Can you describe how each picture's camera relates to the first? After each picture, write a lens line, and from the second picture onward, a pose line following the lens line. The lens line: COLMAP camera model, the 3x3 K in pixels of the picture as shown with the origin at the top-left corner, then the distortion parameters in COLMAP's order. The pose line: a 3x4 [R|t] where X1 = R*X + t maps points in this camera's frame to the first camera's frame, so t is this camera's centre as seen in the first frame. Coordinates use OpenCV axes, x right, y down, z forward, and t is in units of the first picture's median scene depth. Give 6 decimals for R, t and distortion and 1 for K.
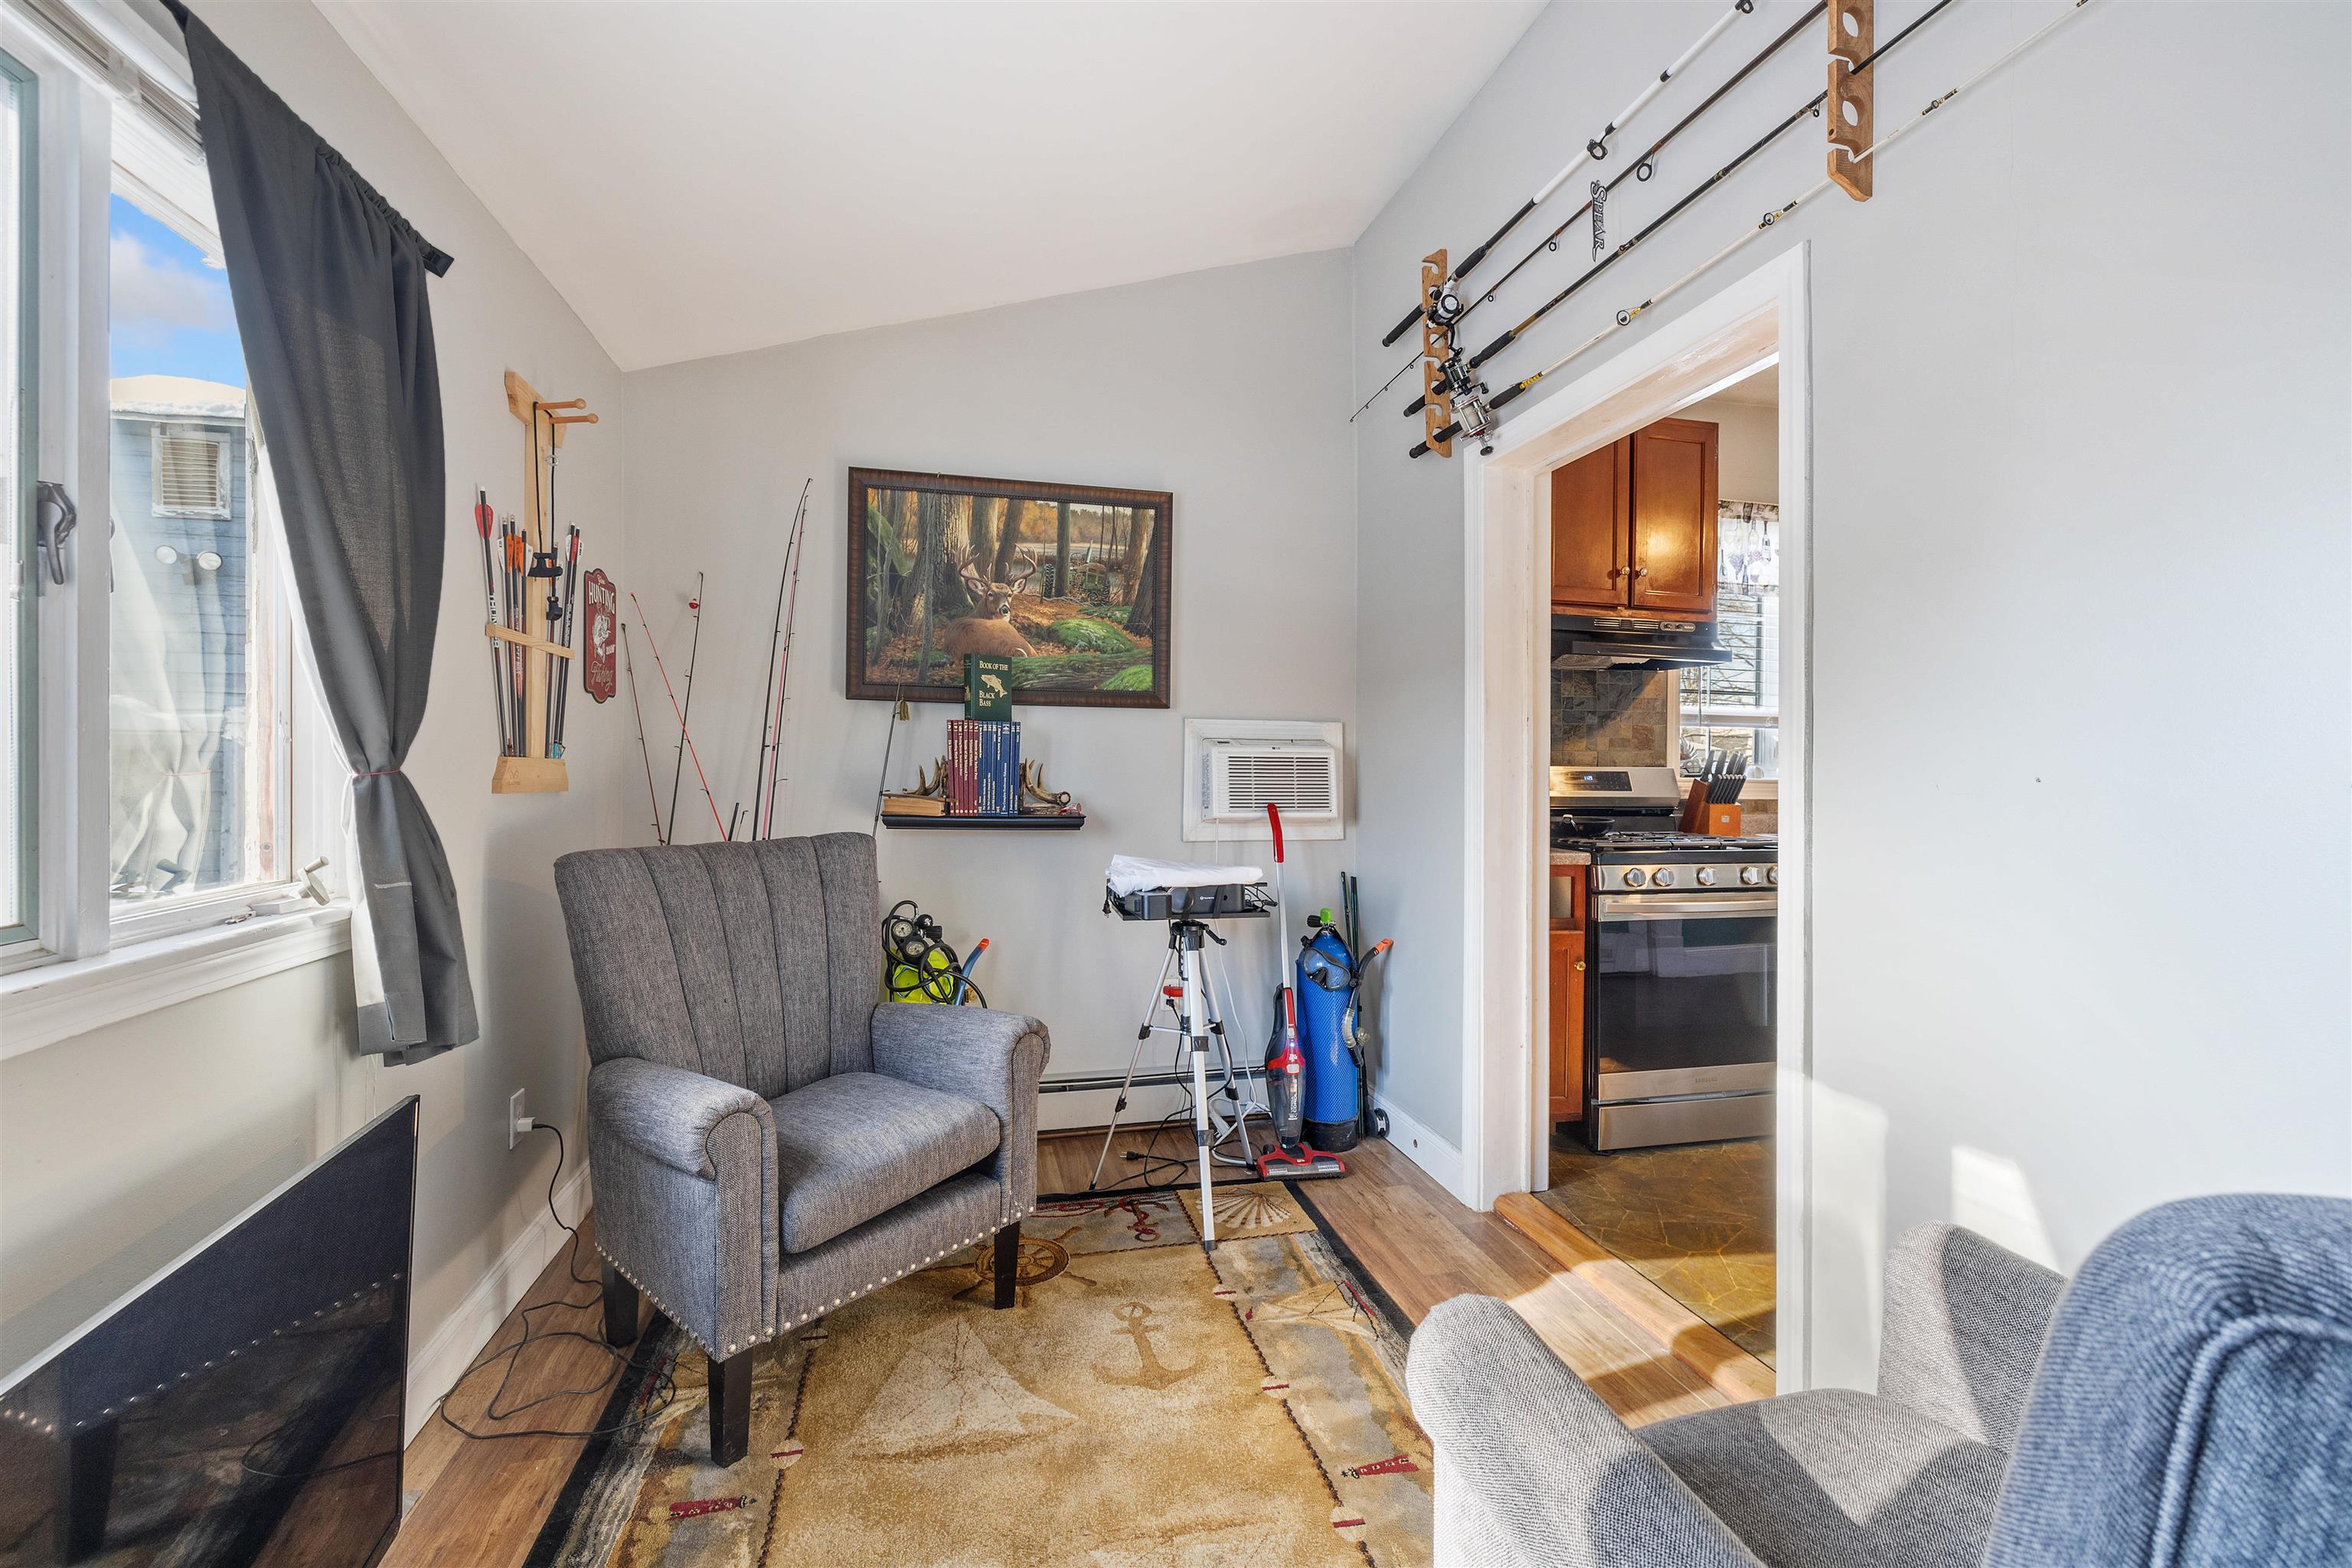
lens RADIAL K [[986.4, 0, 1175.8], [0, 986.4, 767.7], [0, 0, 1]] dist [-0.002172, 0.000177]
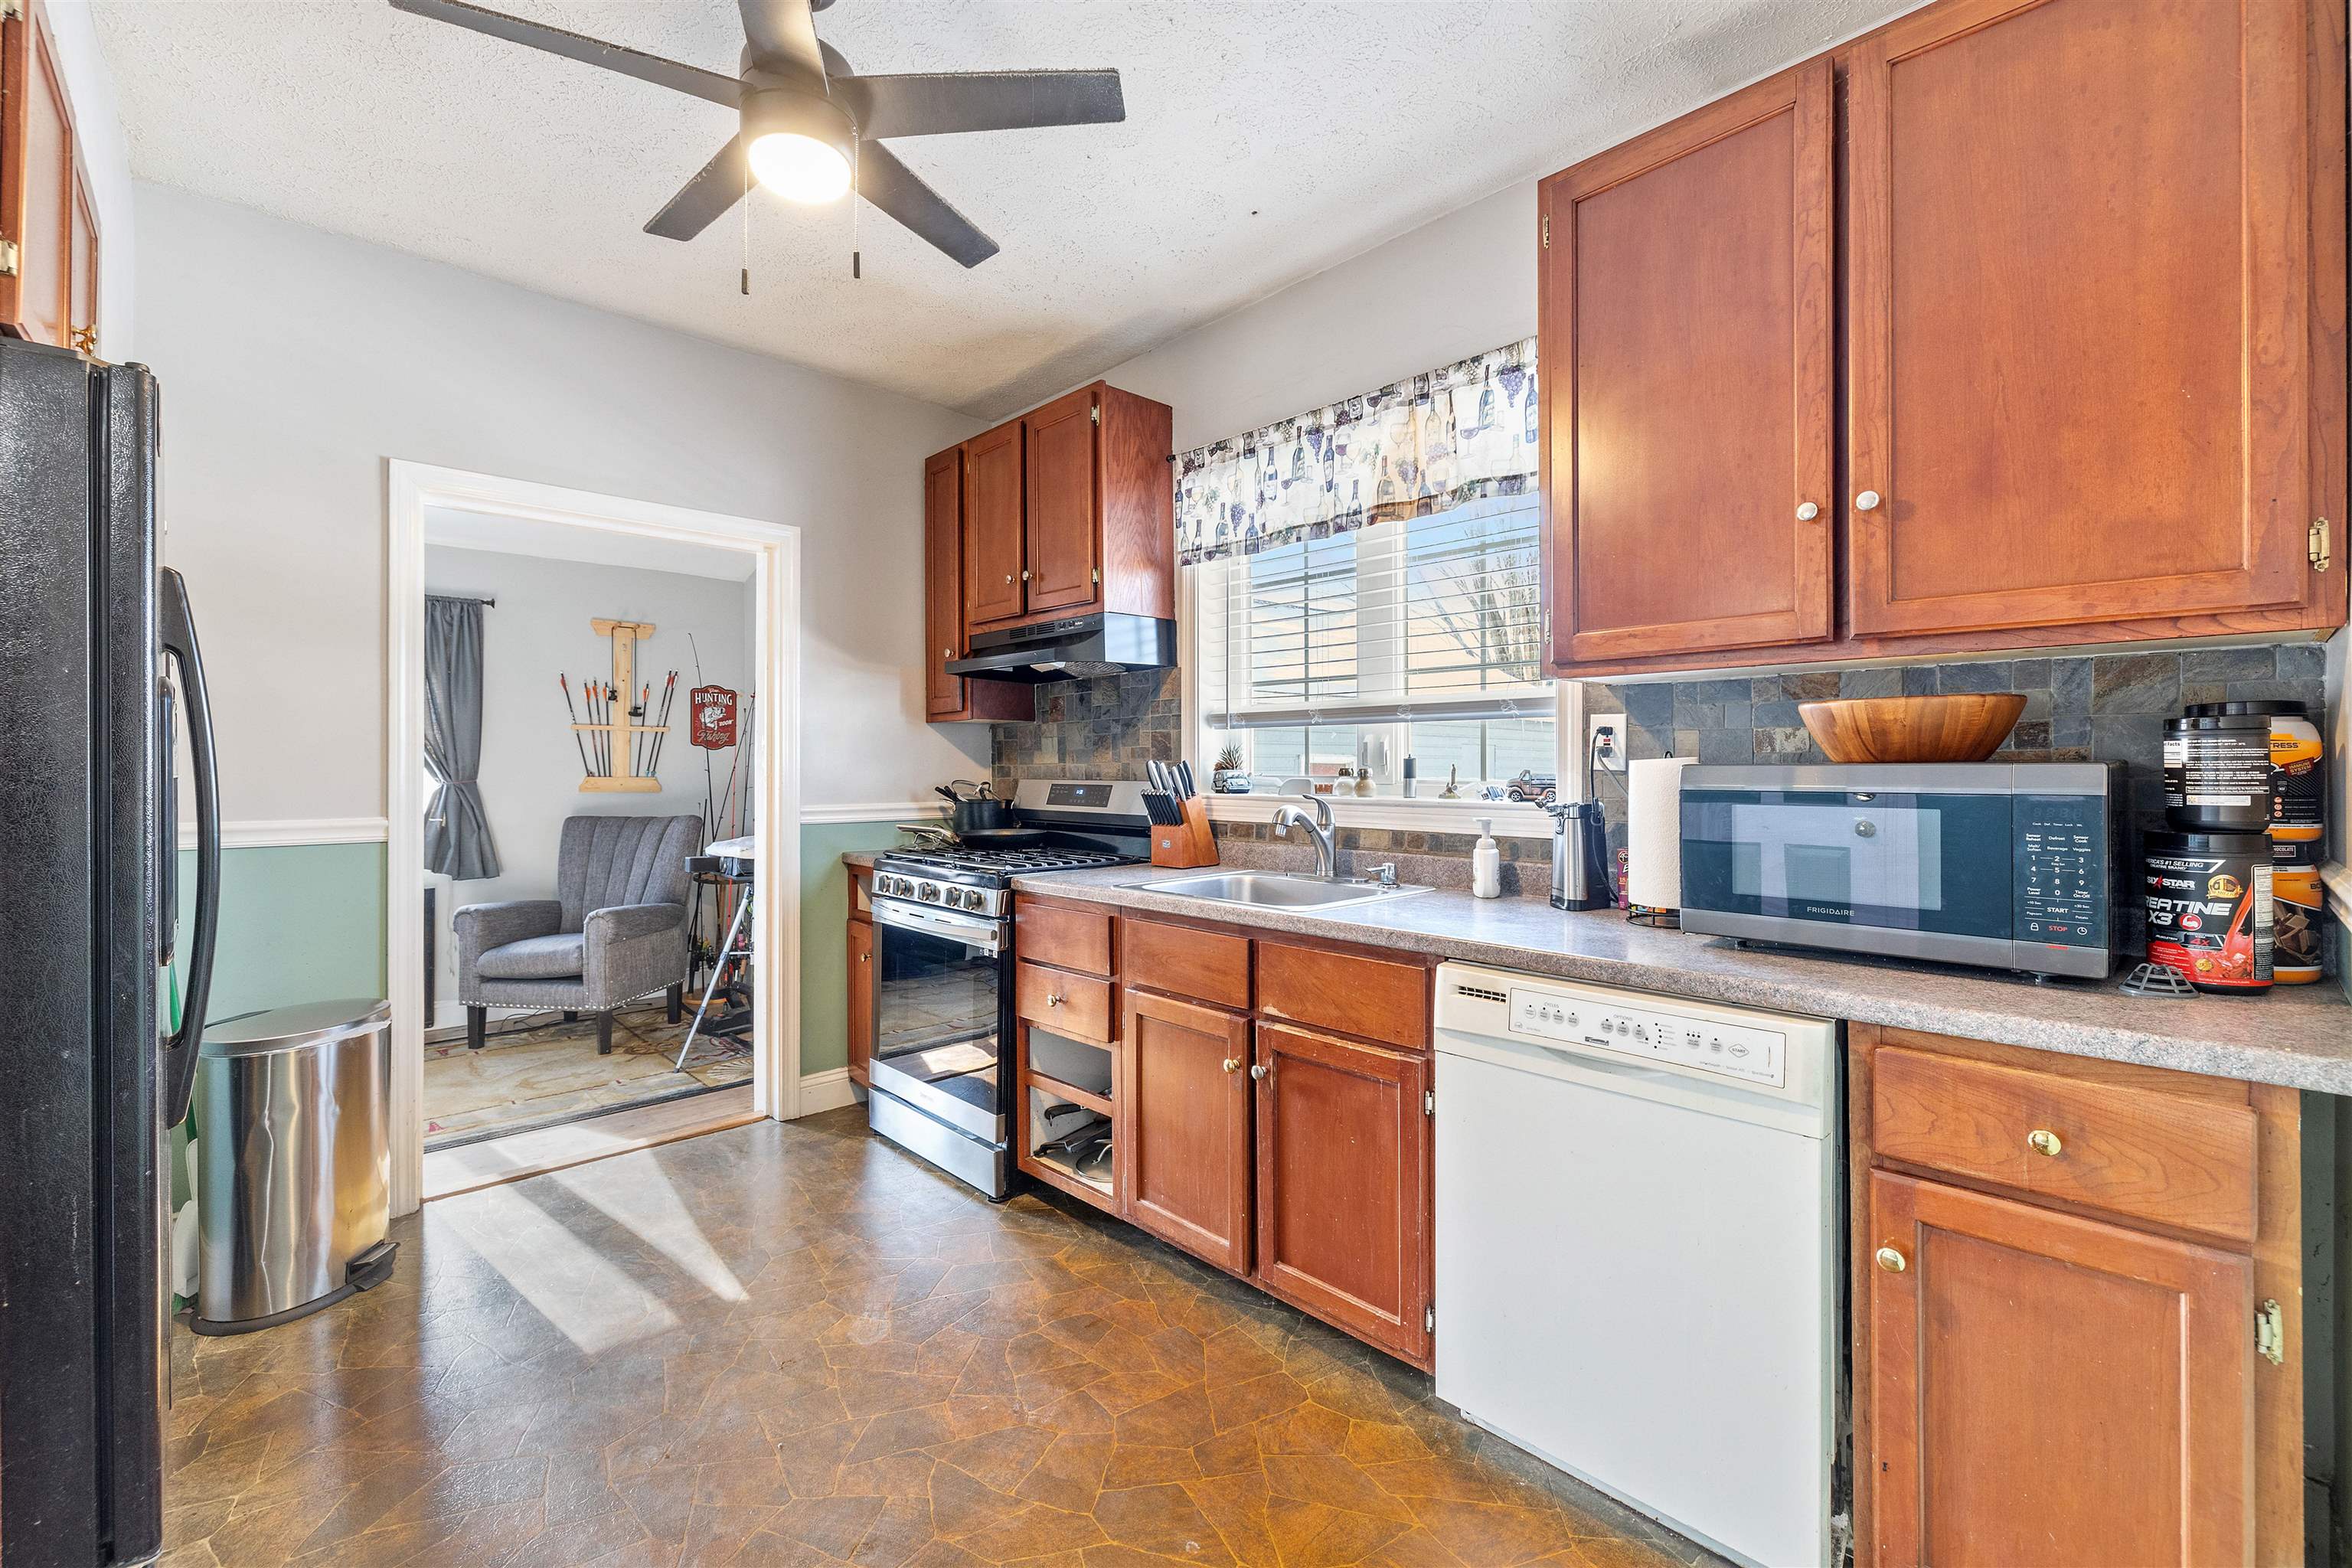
lens RADIAL K [[986.4, 0, 1173.1], [0, 986.4, 780.4], [0, 0, 1]] dist [-0.002172, 0.000177]
pose [[0.511158, -0.001216, -0.859486, 1.237628], [-0.003176, 0.999989, -0.003304, 0.002133], [0.859481, 0.004419, 0.511149, 0.577380]]
